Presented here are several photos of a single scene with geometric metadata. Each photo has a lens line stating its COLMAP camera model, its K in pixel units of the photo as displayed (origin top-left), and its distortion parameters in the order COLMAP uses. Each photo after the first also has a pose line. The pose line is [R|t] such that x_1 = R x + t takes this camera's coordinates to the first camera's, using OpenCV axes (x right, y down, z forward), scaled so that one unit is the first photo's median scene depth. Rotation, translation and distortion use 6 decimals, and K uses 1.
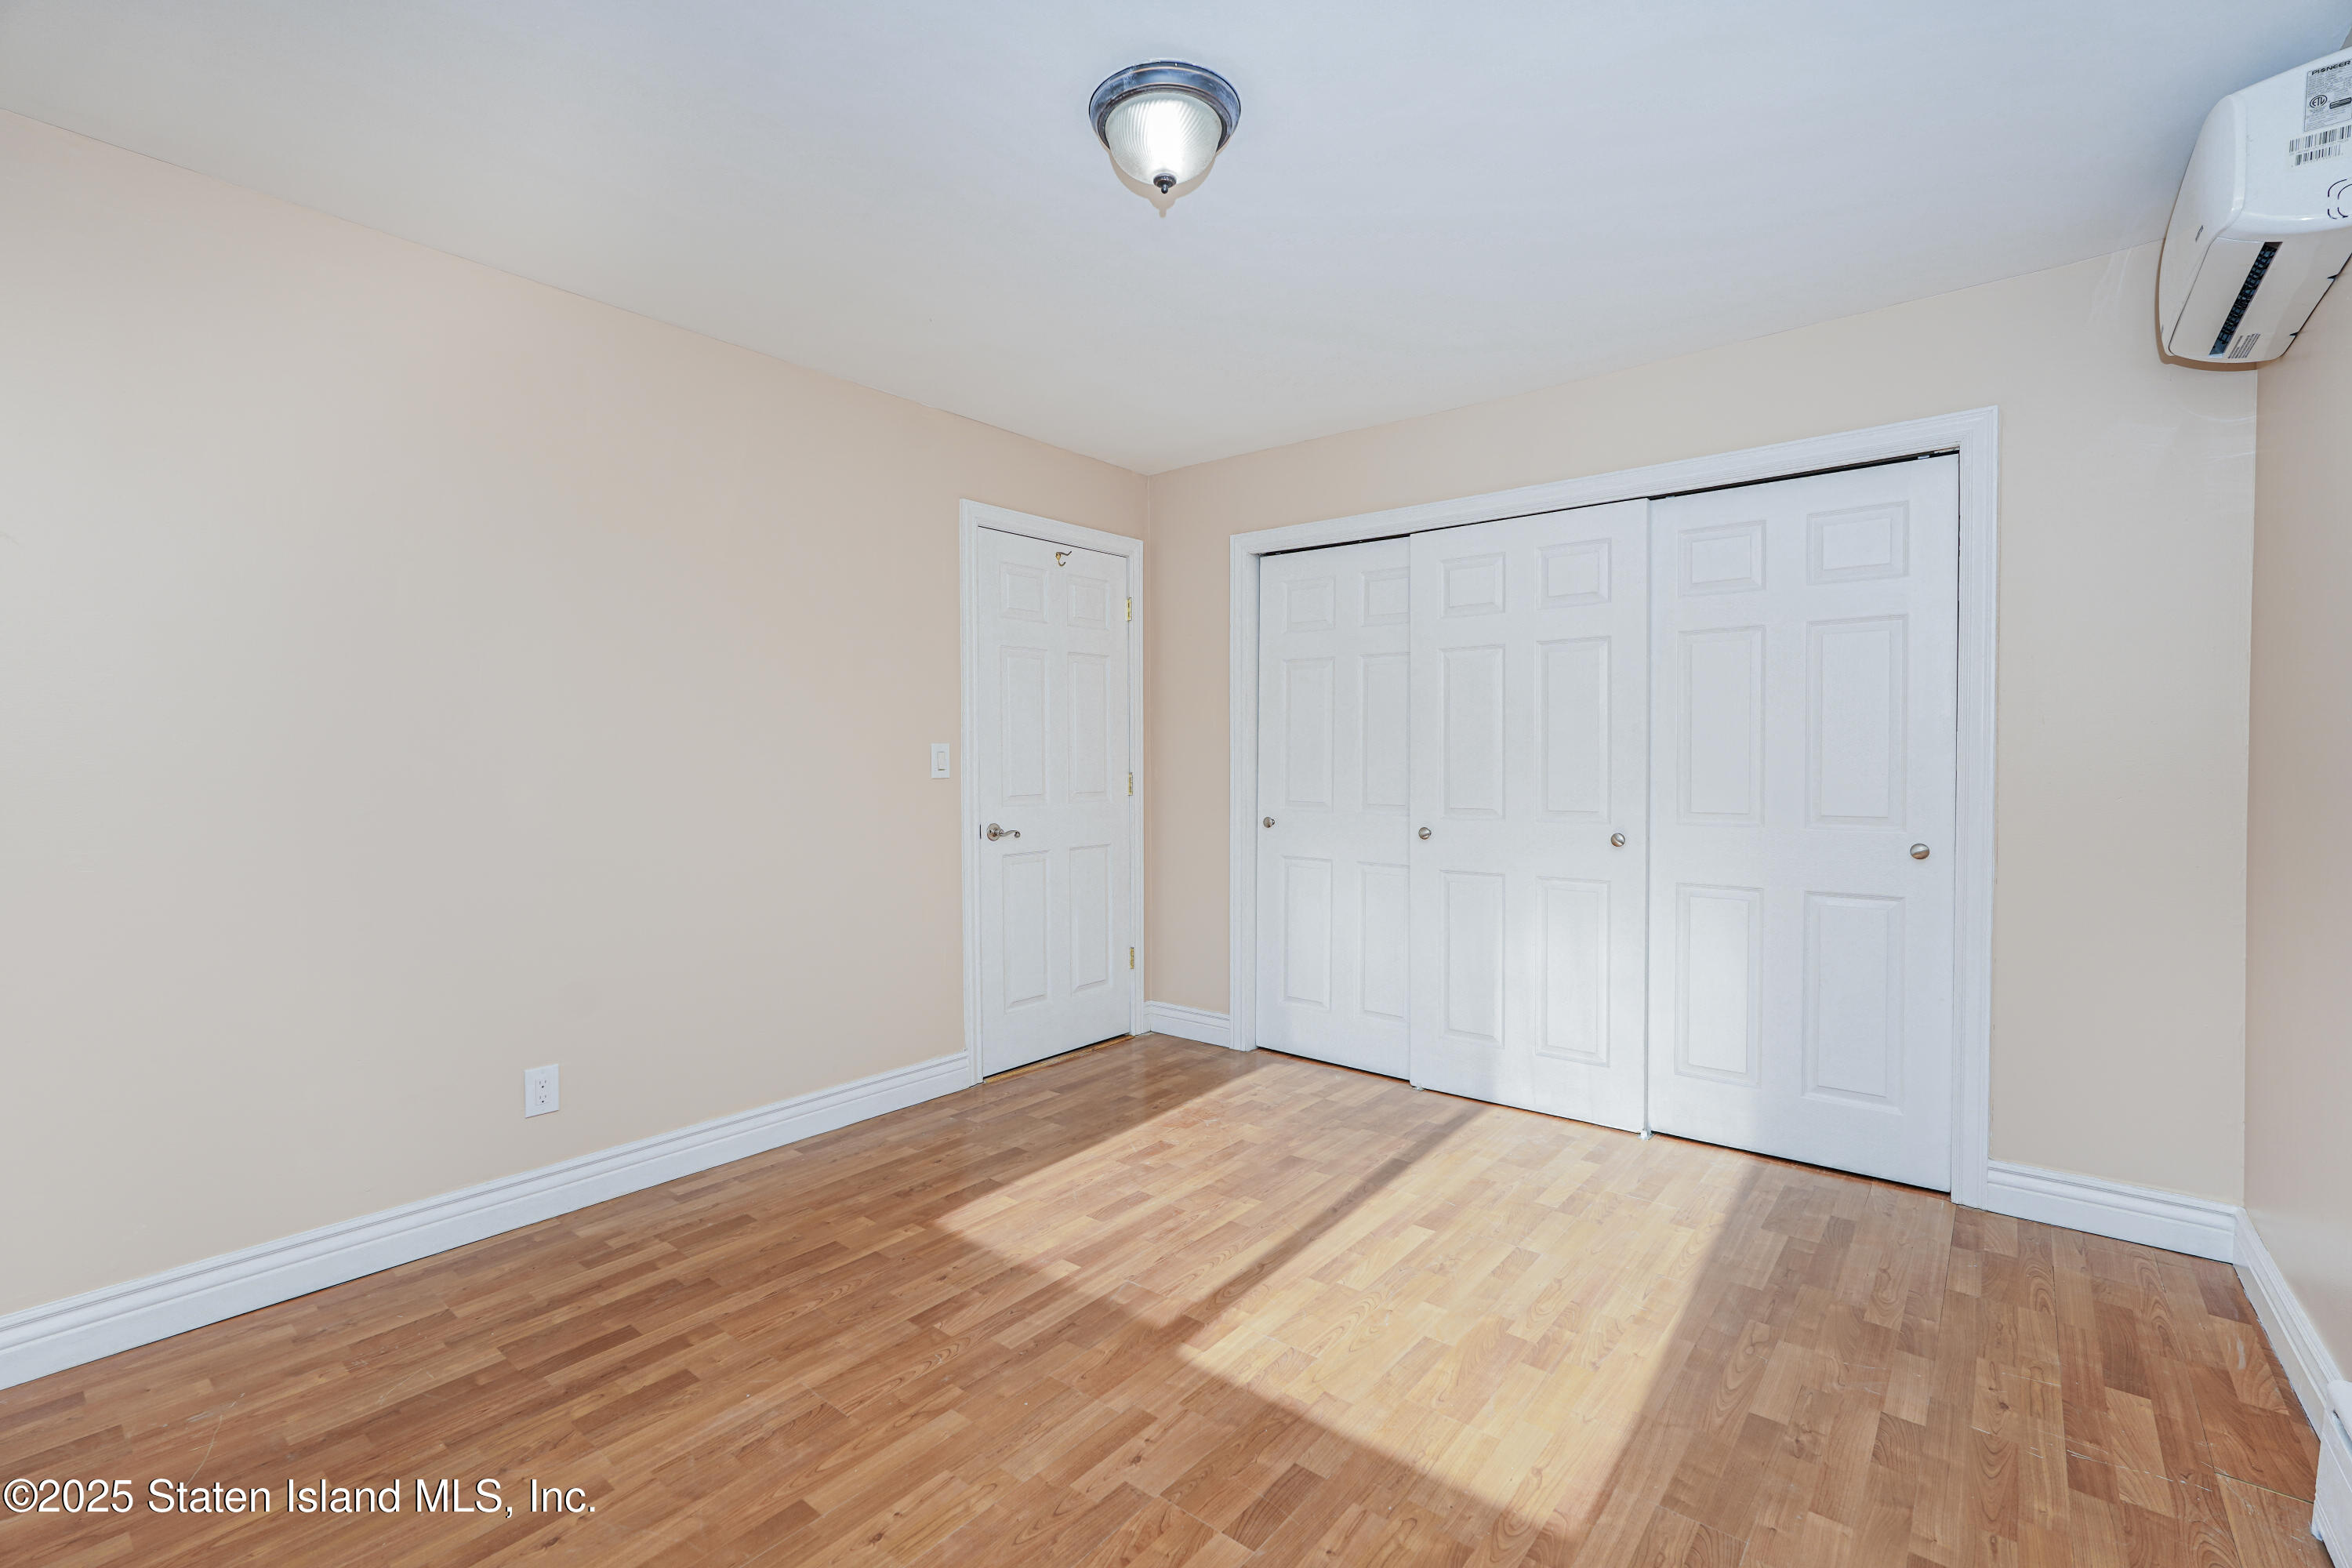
lens RADIAL K [[1037.8, 0, 1177.6], [0, 1037.8, 784.1], [0, 0, 1]] dist [-0.019070, 0.013159]
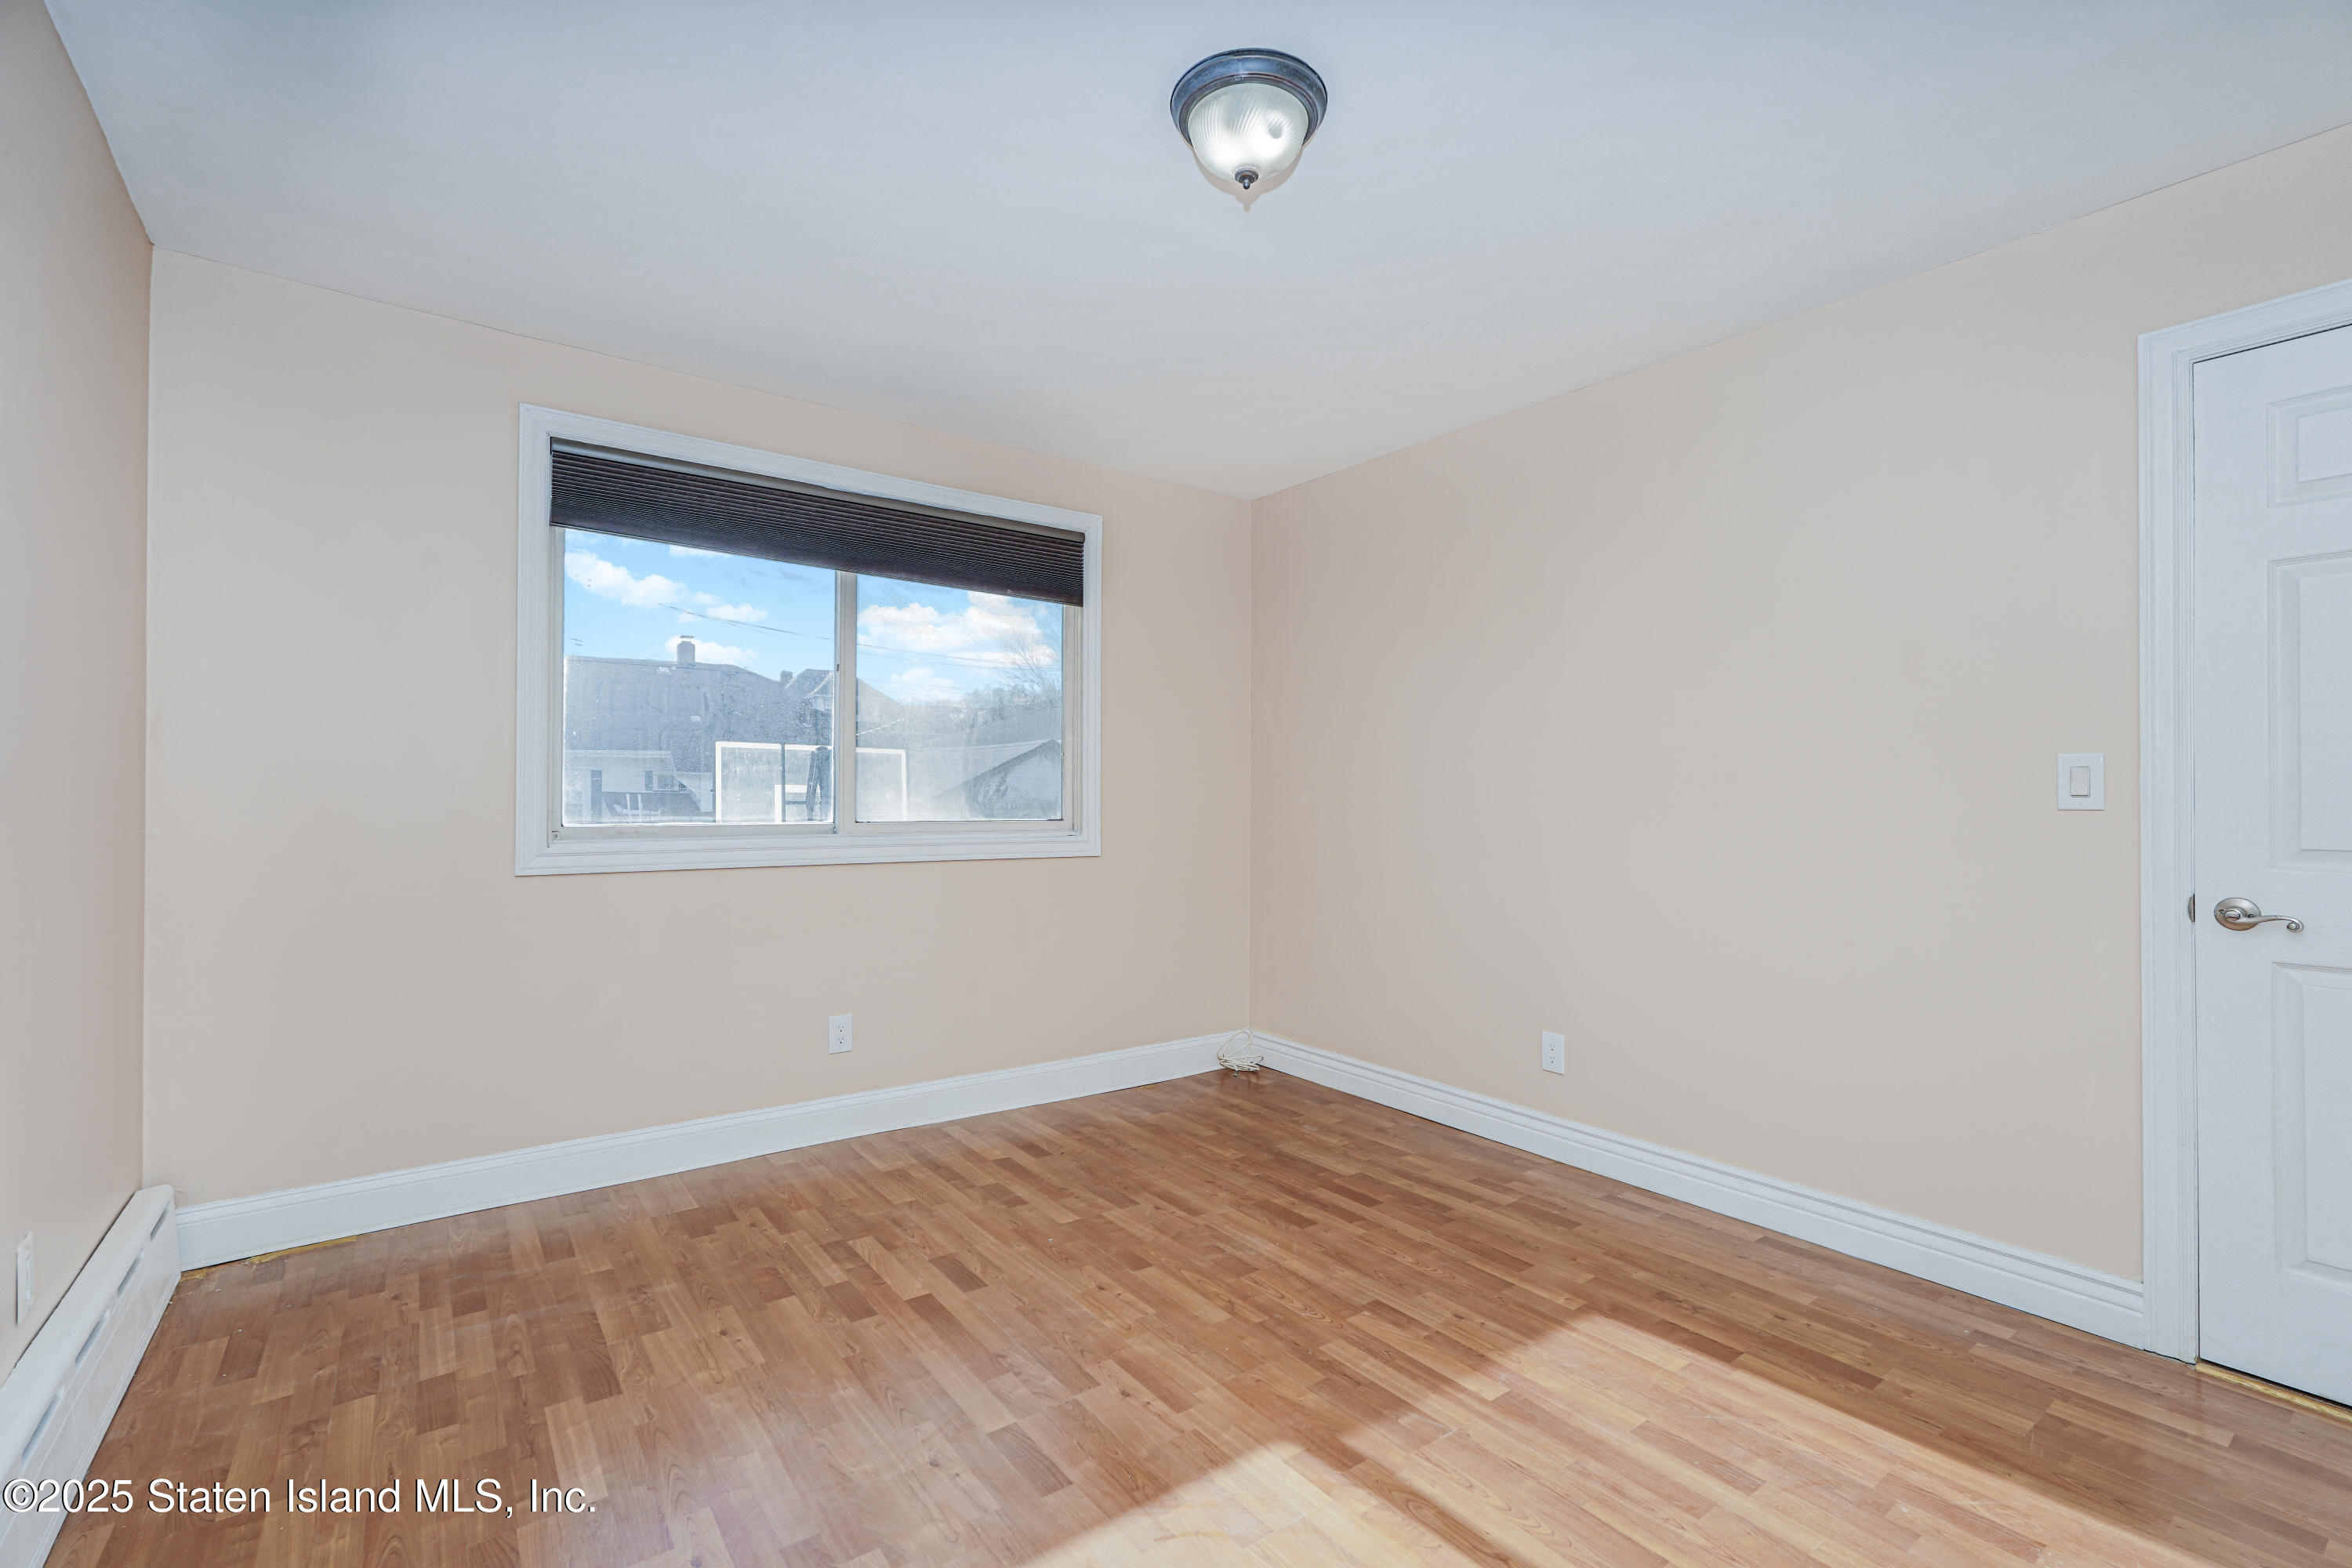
lens RADIAL K [[1037.8, 0, 1177.6], [0, 1037.8, 784.1], [0, 0, 1]] dist [-0.019070, 0.013159]
pose [[-0.243691, -0.007599, -0.969823, 0.803907], [-0.028218, 0.999602, -0.000742, -0.008656], [0.969442, 0.027186, -0.243808, 1.010008]]
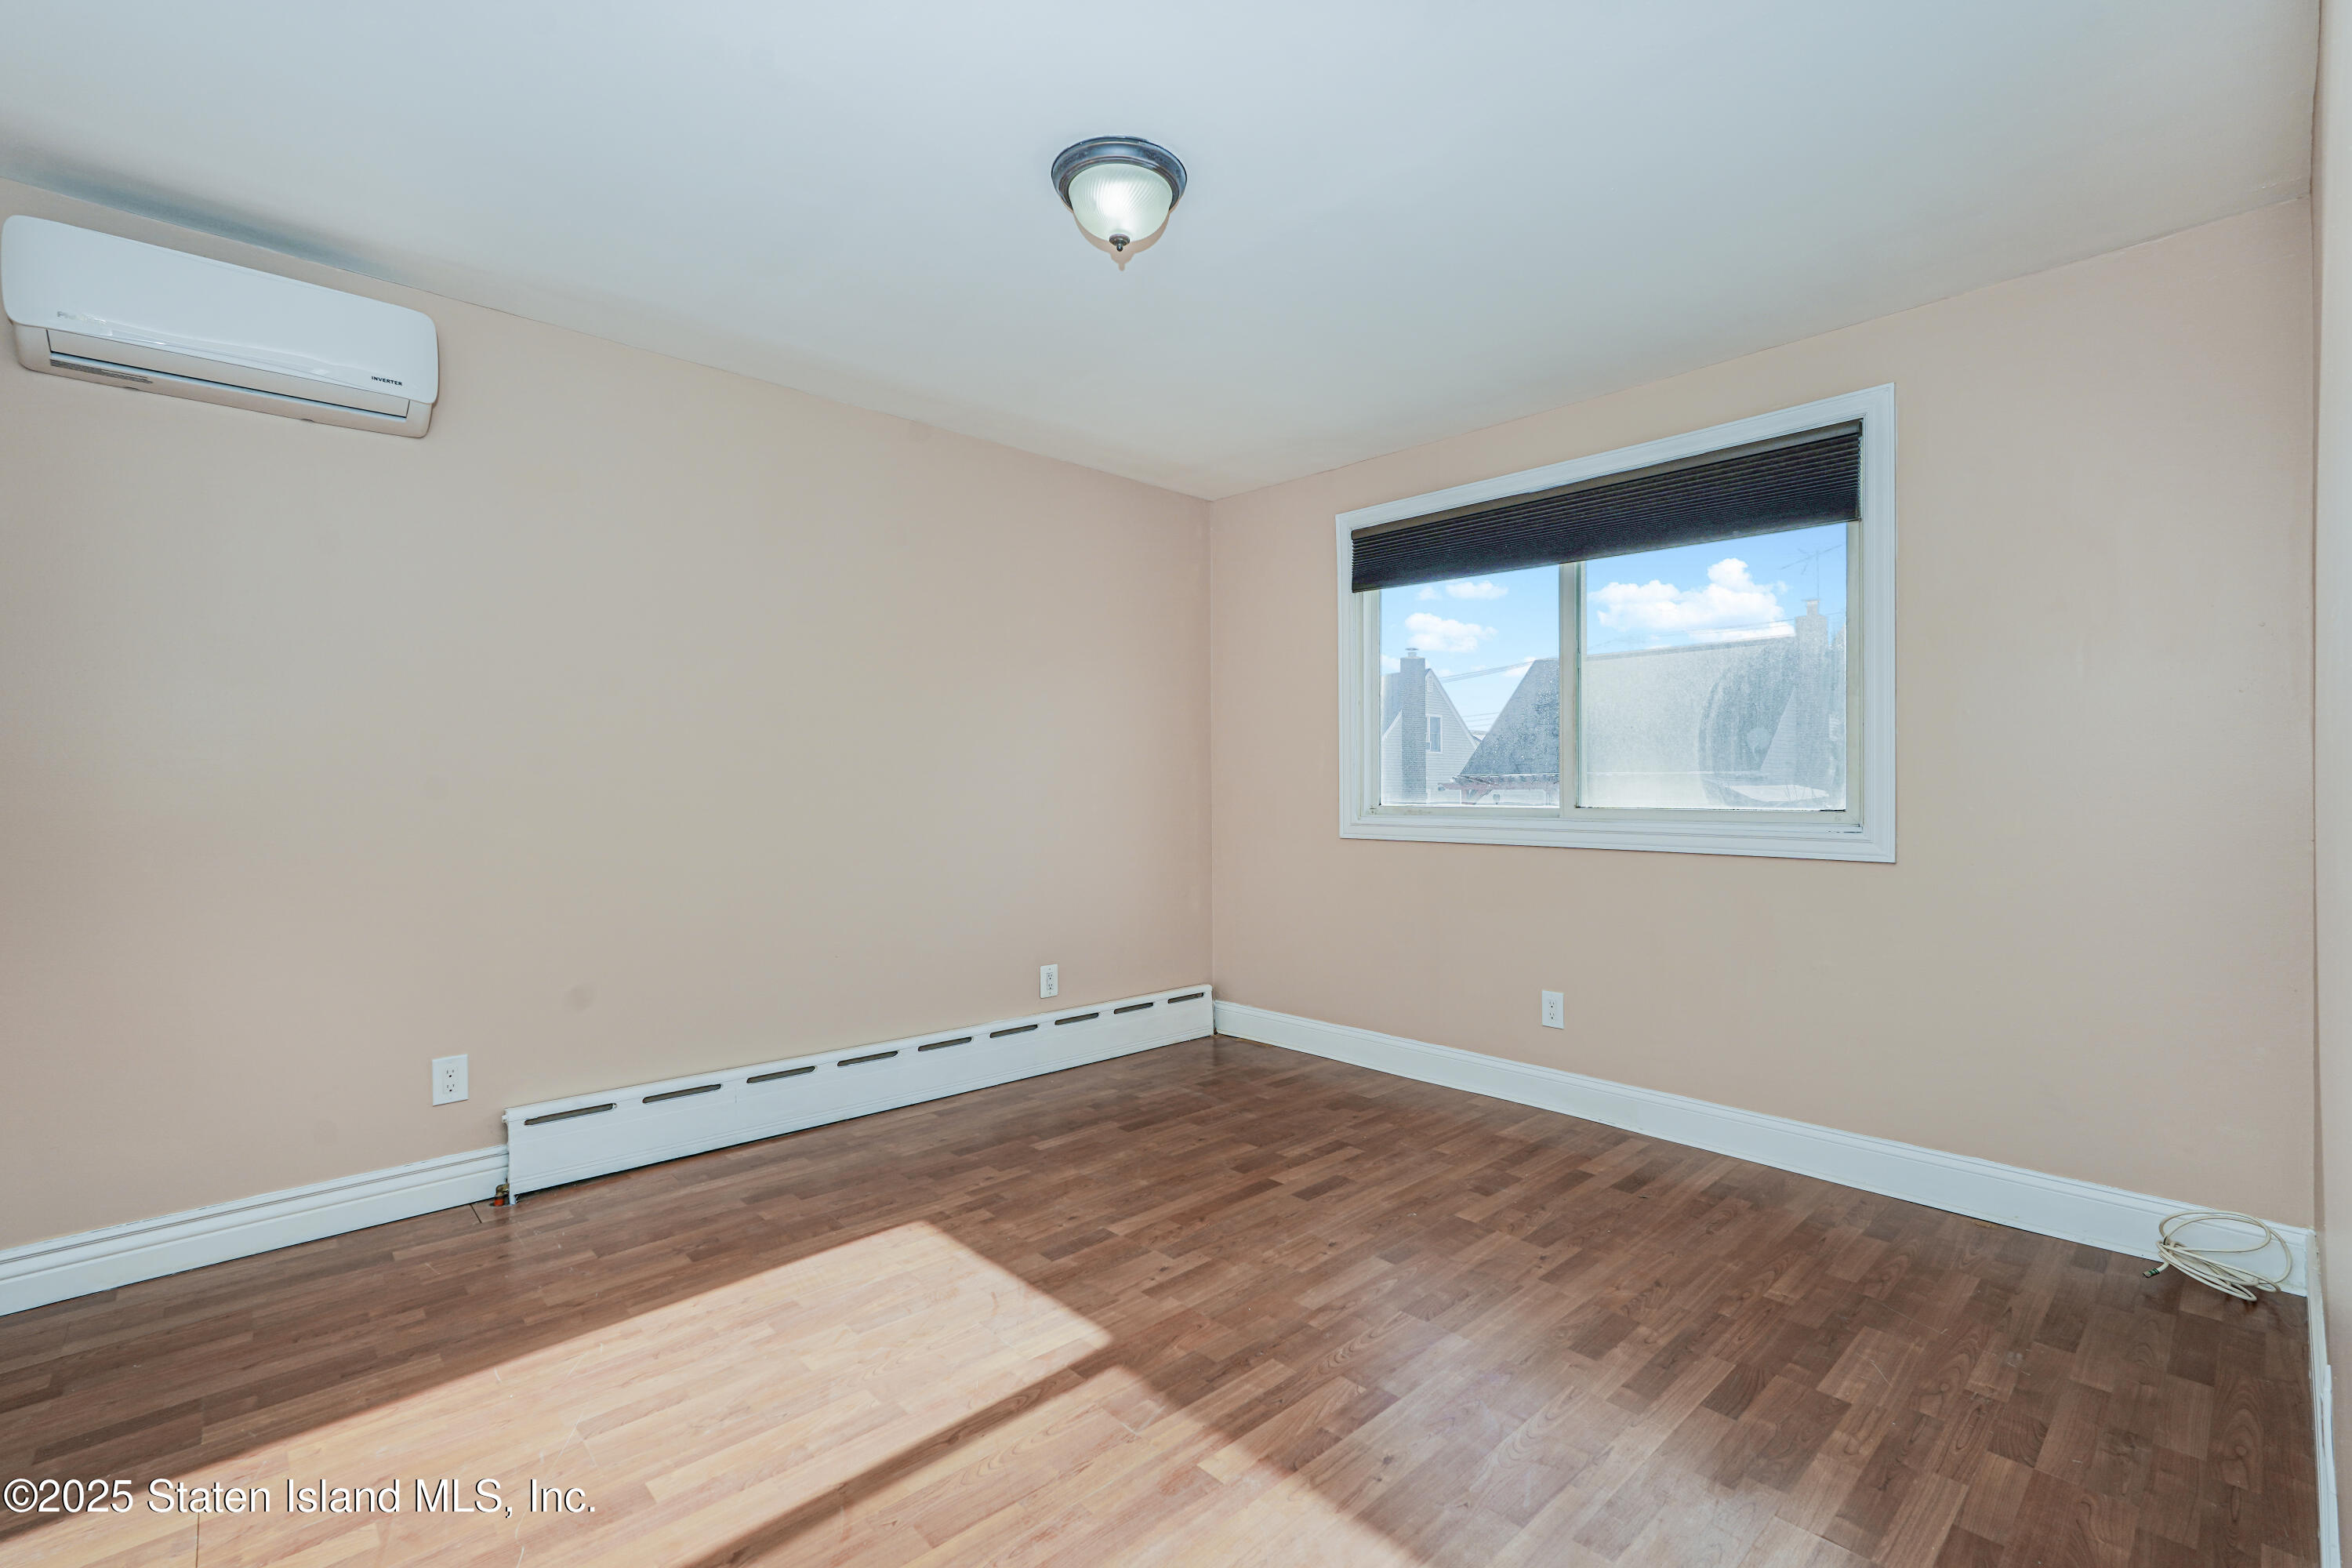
lens RADIAL K [[1037.8, 0, 1177.6], [0, 1037.8, 784.1], [0, 0, 1]] dist [-0.019070, 0.013159]
pose [[-0.990852, 0.007144, 0.134760, -0.190655], [0.010052, 0.999731, 0.020907, -0.013603], [-0.134575, 0.022070, -0.990658, 1.803855]]
